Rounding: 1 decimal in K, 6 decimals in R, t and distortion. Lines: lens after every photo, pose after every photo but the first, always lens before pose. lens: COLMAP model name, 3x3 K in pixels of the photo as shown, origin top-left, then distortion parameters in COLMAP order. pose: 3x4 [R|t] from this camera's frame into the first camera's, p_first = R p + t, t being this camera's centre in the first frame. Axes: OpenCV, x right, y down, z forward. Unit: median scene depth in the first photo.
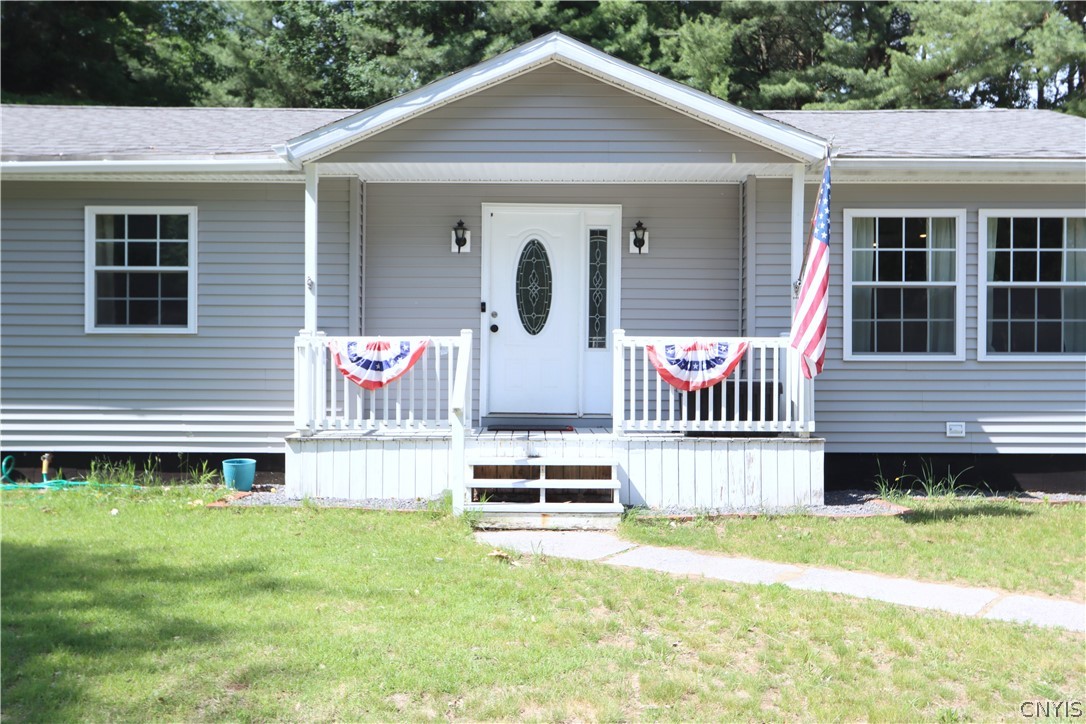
lens RADIAL K [[1042.3, 0, 539.1], [0, 1042.3, 364.2], [0, 0, 1]] dist [0.005848, 0.000000]
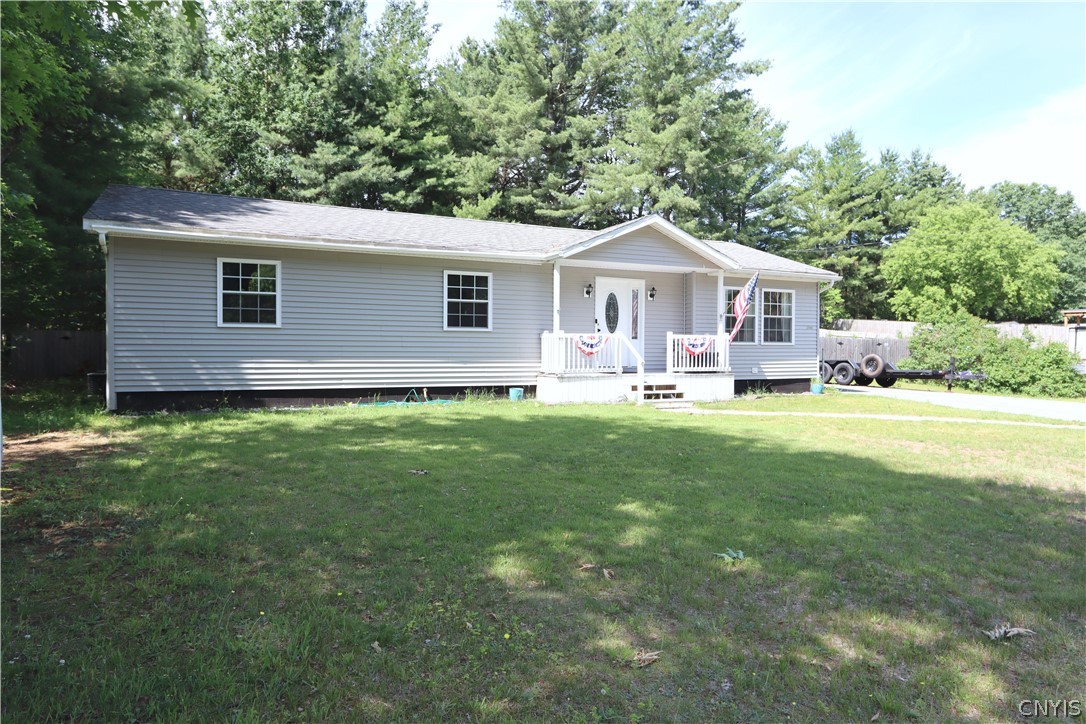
lens RADIAL K [[687.5, 0, 539.3], [0, 687.5, 357.6], [0, 0, 1]] dist [-0.009590, 0.001180]
pose [[0.898353, -0.005207, 0.439244, -0.867814], [0.001036, 0.999952, 0.009735, 0.012137], [-0.439274, -0.008290, 0.898315, -0.335155]]
